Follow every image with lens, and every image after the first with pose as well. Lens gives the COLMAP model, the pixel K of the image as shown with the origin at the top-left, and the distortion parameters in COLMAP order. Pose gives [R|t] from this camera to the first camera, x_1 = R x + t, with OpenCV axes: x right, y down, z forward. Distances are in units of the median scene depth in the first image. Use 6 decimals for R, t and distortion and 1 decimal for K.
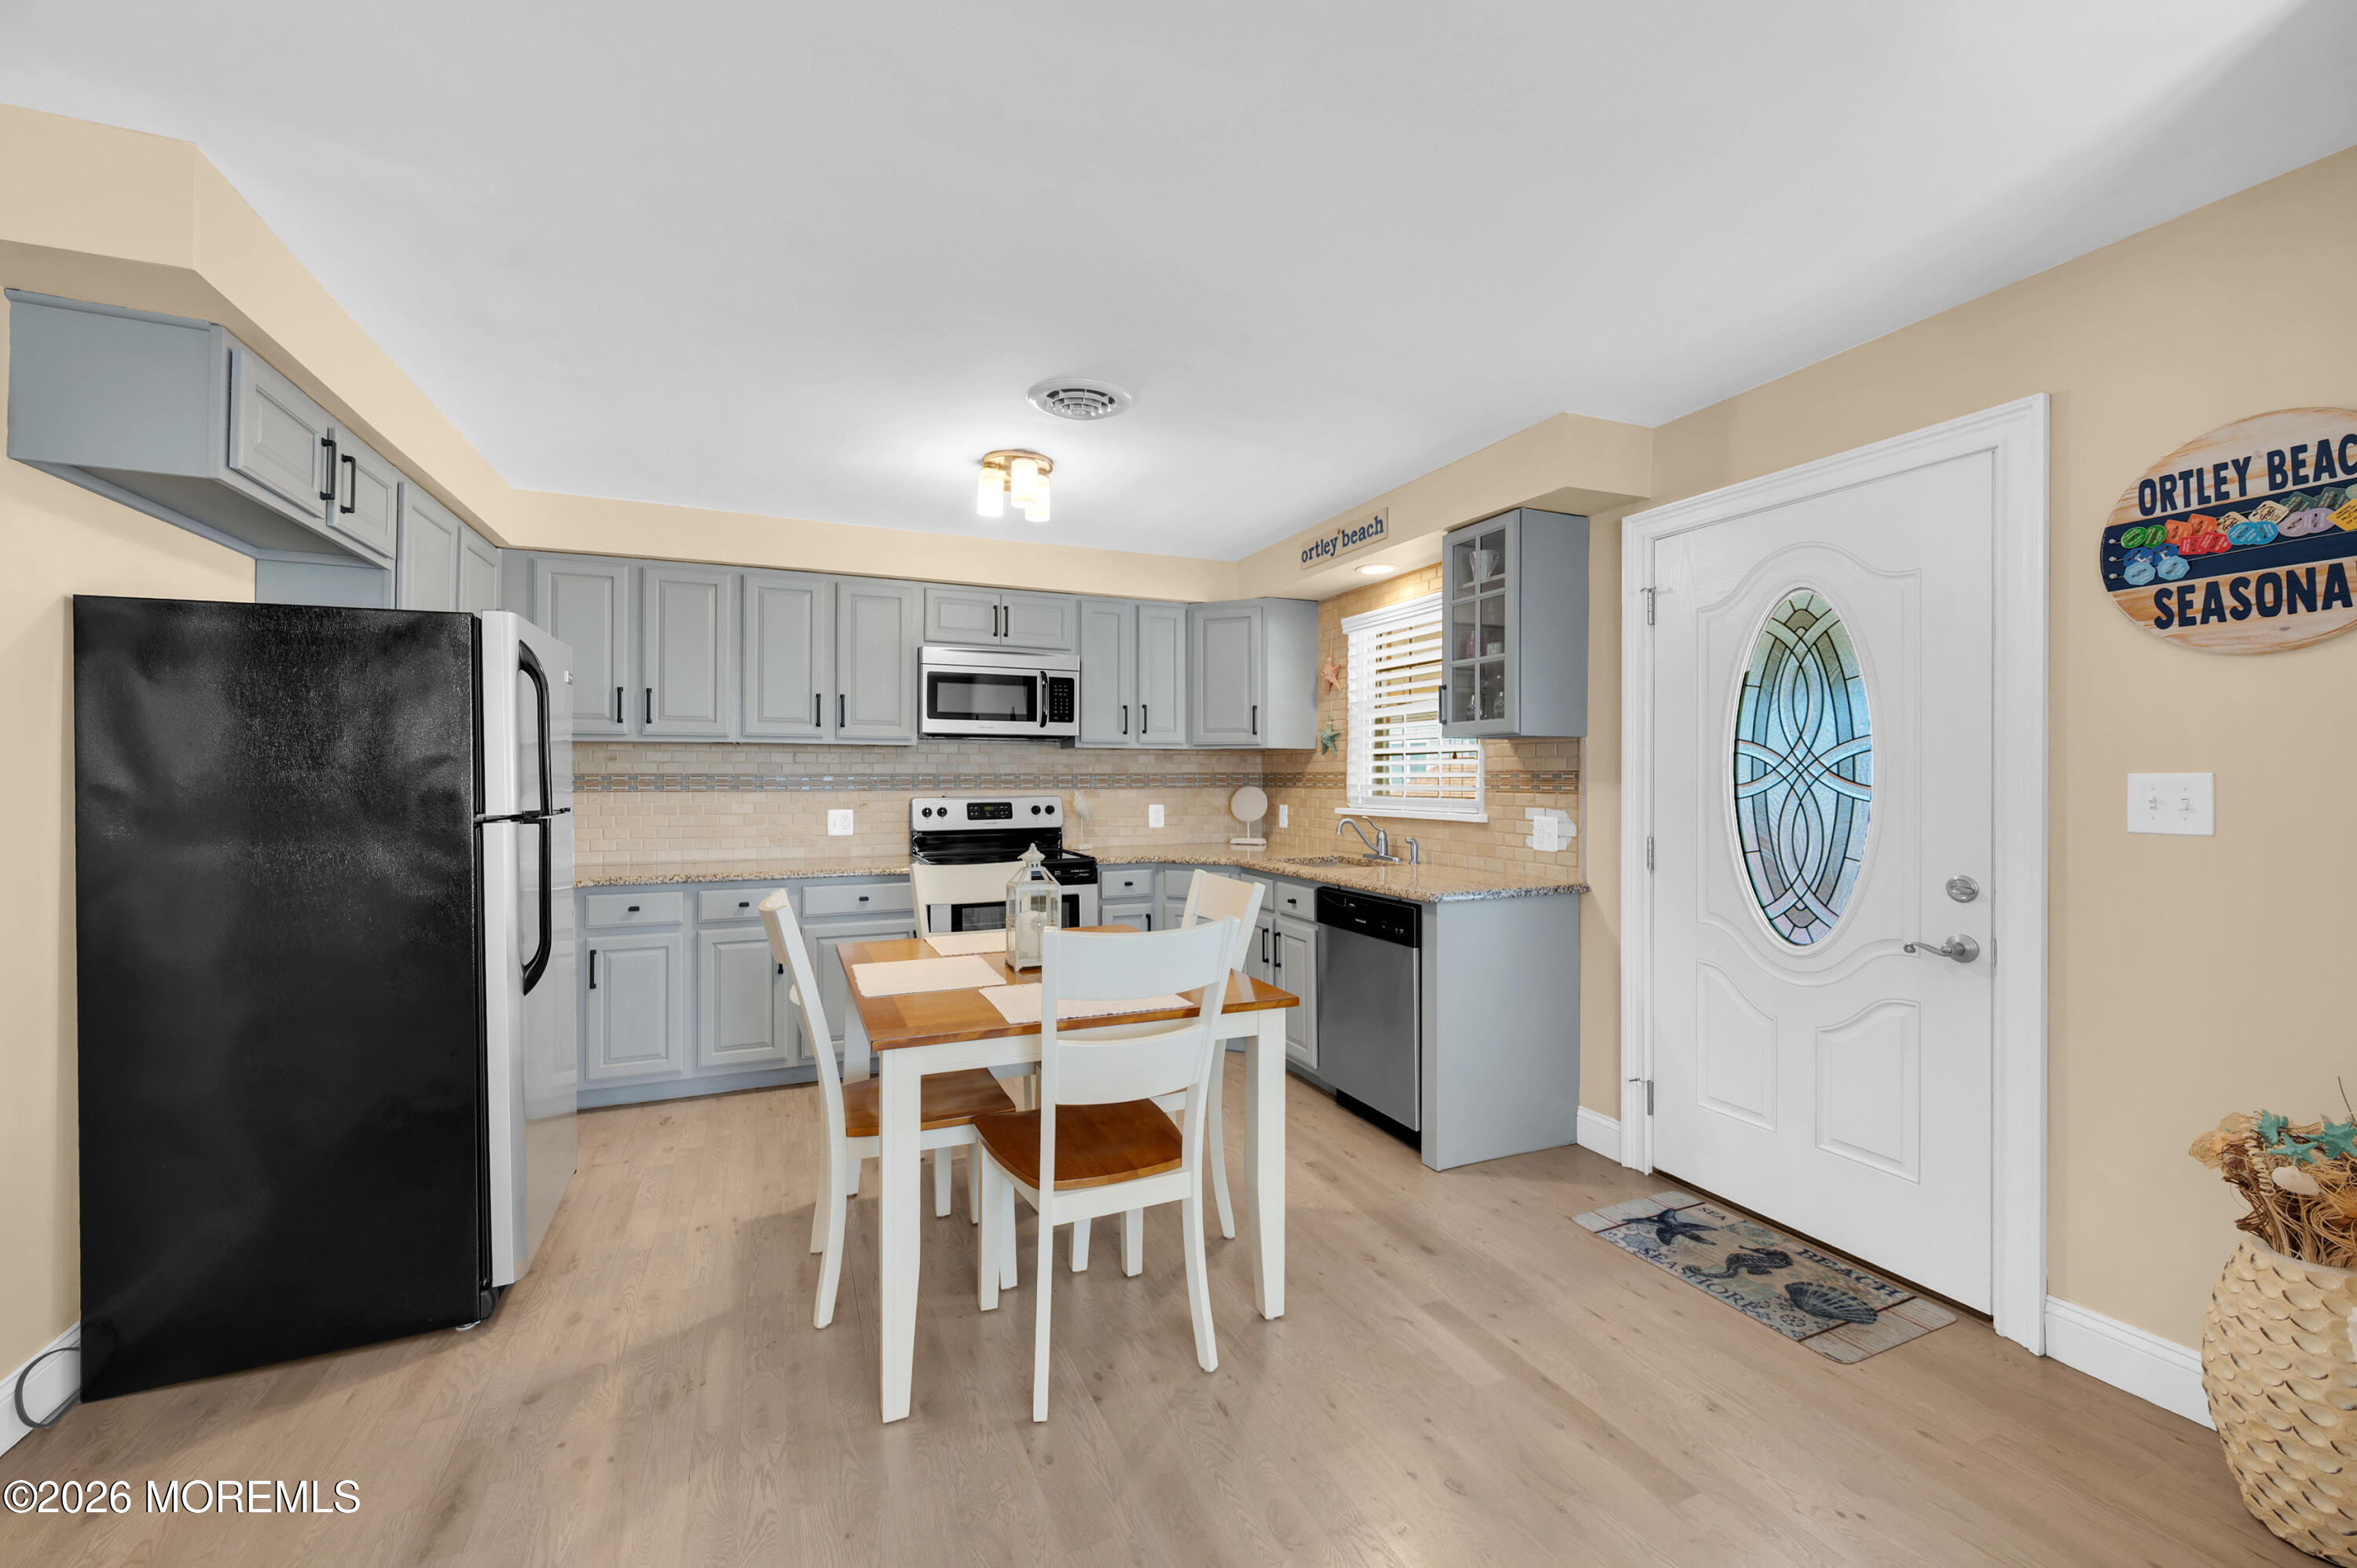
lens RADIAL K [[934.4, 0, 1171.5], [0, 934.4, 770.3], [0, 0, 1]] dist [-0.001871, 0.000087]
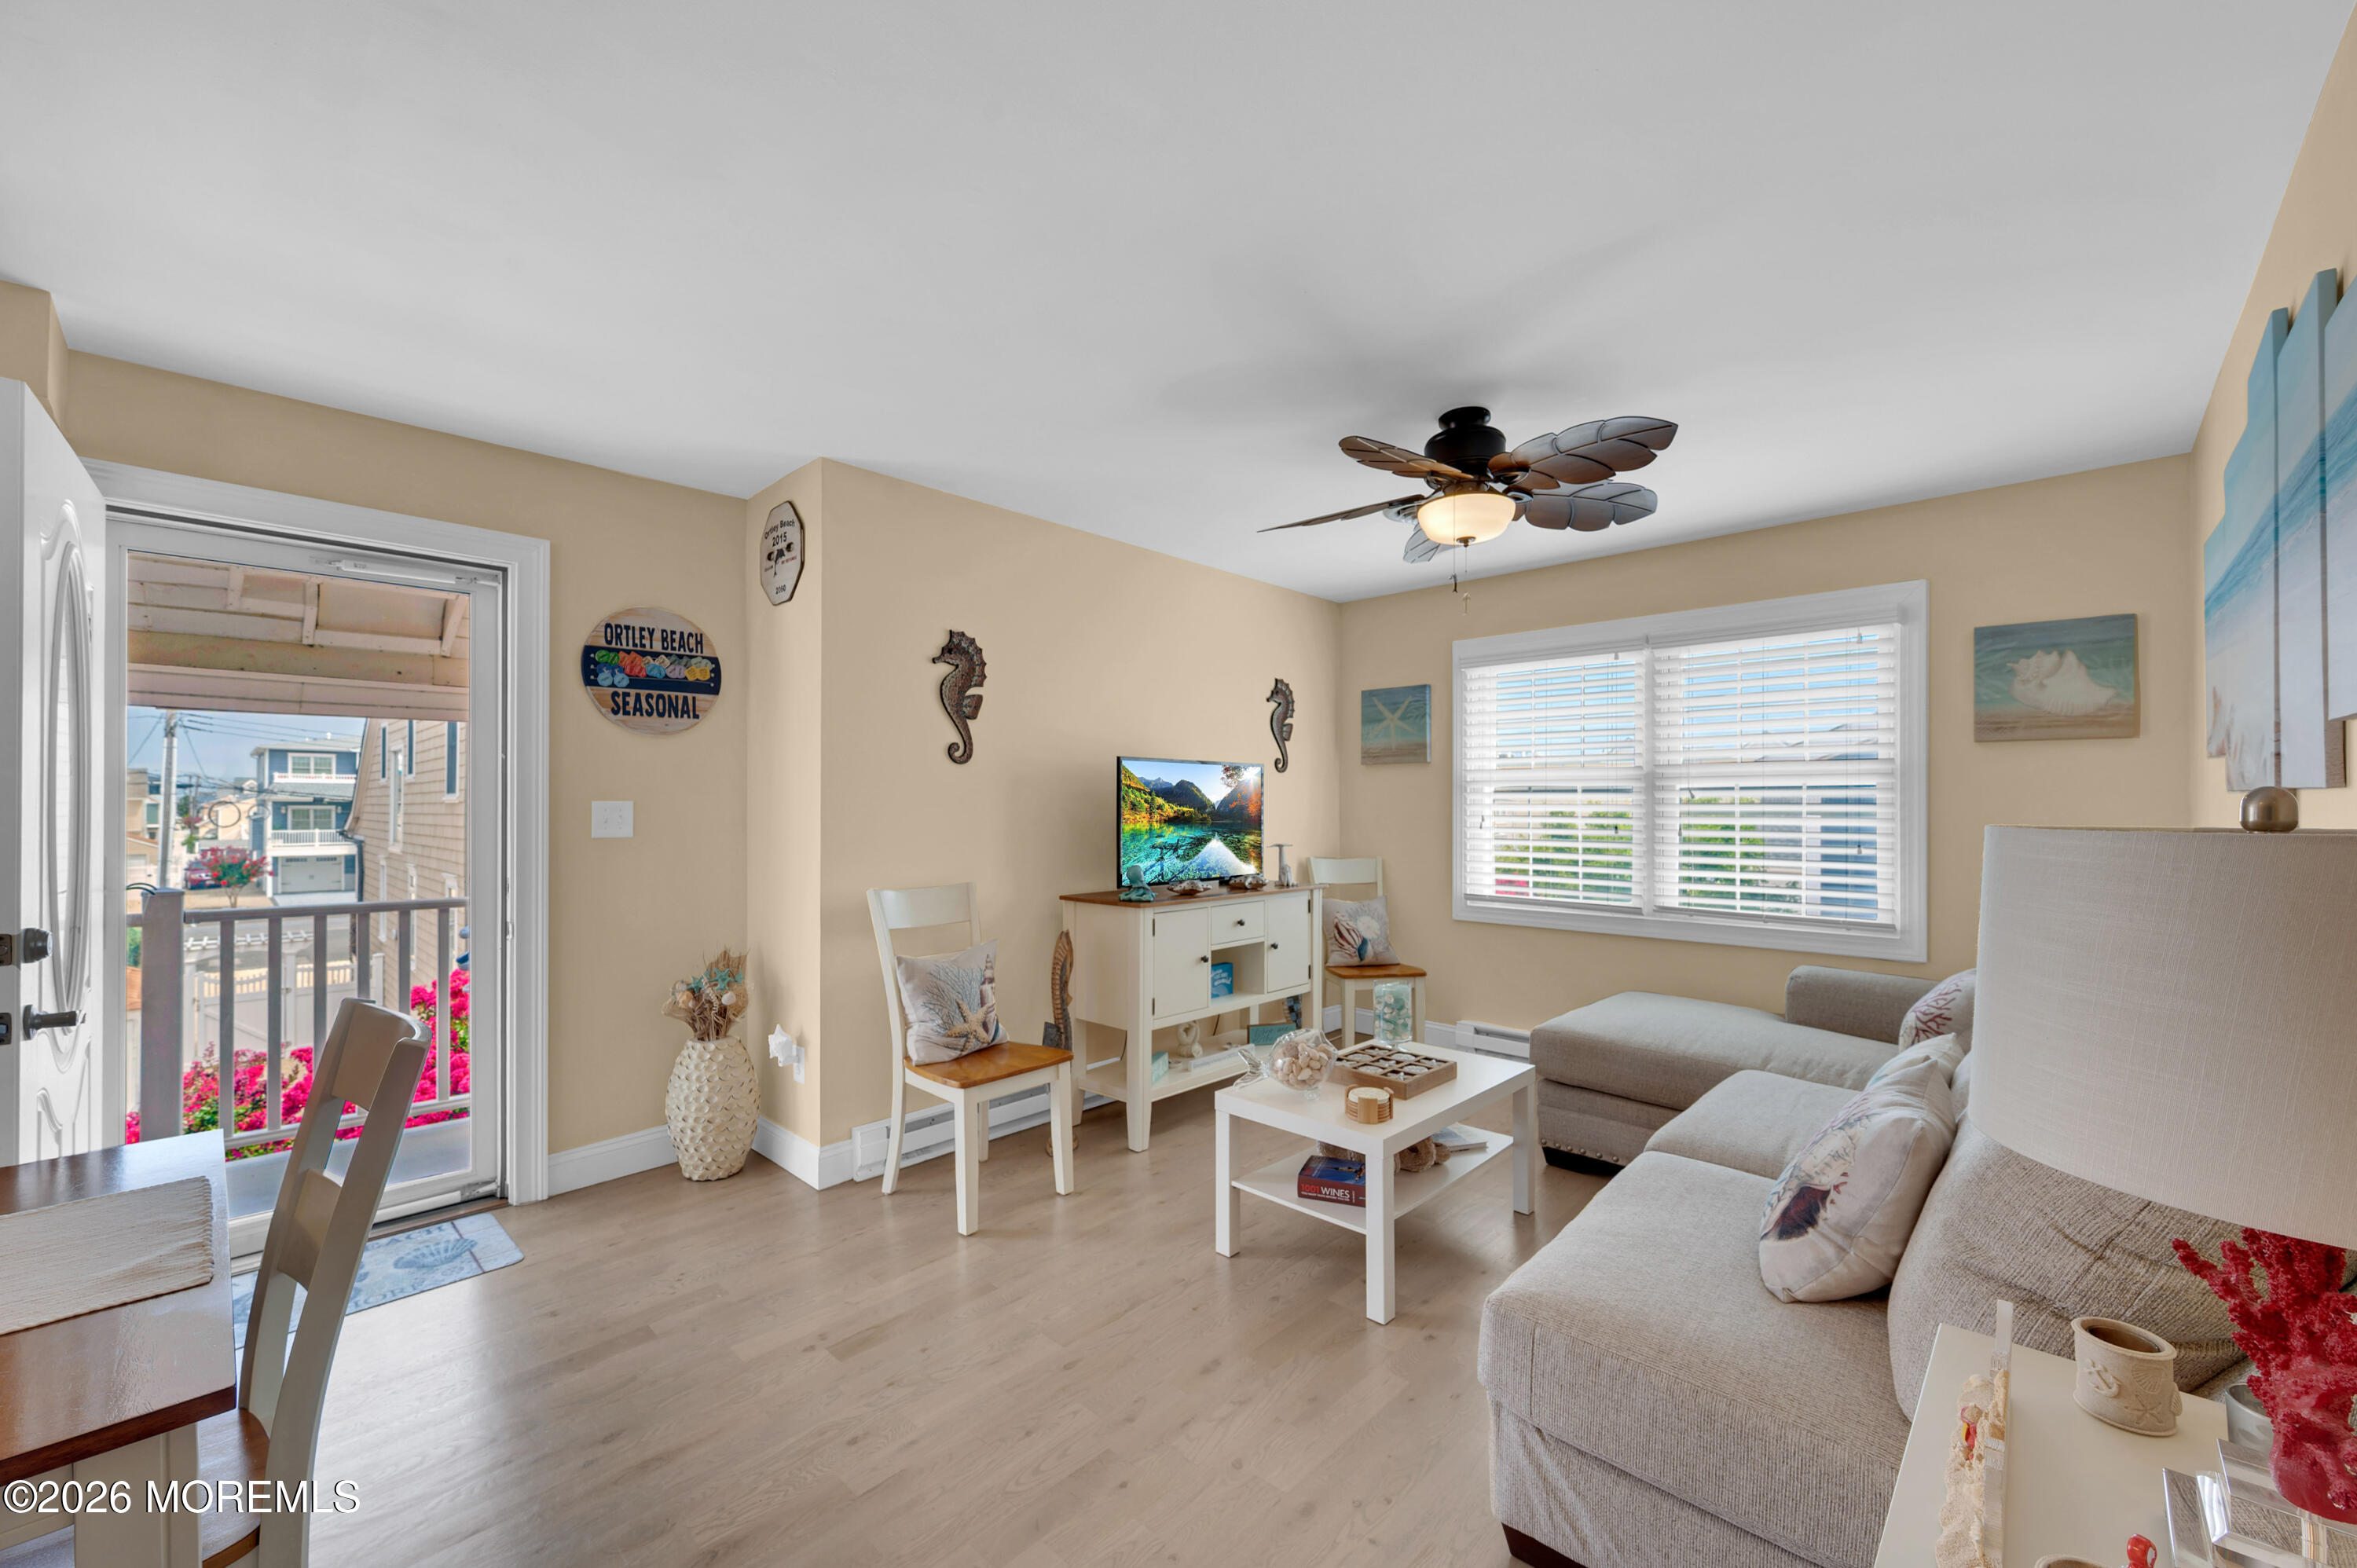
lens RADIAL K [[934.4, 0, 1188.4], [0, 934.4, 809.4], [0, 0, 1]] dist [-0.001871, 0.000087]
pose [[-0.404249, -0.005541, 0.914632, -0.541133], [-0.011096, 0.999938, 0.001154, 0.002897], [-0.914582, -0.009682, -0.404285, 0.444332]]
